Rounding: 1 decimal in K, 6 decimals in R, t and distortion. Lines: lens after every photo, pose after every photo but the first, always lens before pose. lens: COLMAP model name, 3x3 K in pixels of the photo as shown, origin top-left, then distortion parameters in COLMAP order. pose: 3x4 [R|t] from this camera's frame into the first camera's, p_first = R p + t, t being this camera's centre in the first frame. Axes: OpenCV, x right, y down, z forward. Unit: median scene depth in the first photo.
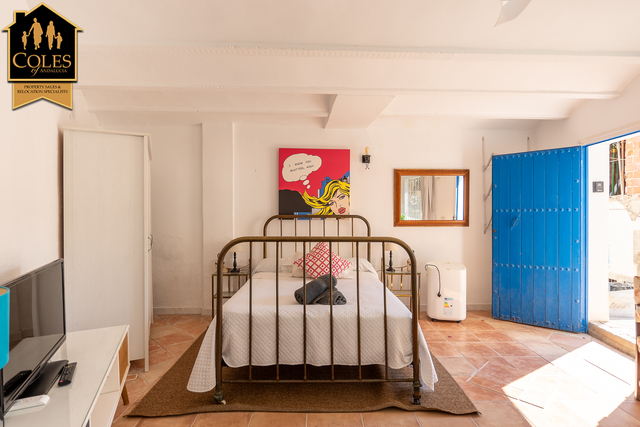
lens RADIAL K [[324.0, 0, 318.6], [0, 324.0, 216.6], [0, 0, 1]] dist [-0.001872, -0.000658]
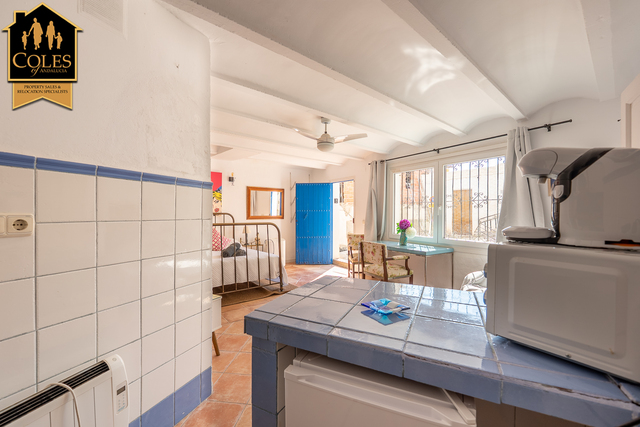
lens RADIAL K [[272.9, 0, 318.3], [0, 272.9, 214.9], [0, 0, 1]] dist [-0.009280, -0.000058]
pose [[0.785726, -0.005033, 0.618554, -0.395388], [0.002559, 0.999985, 0.004887, -0.000083], [-0.618569, -0.002257, 0.785727, -0.406154]]
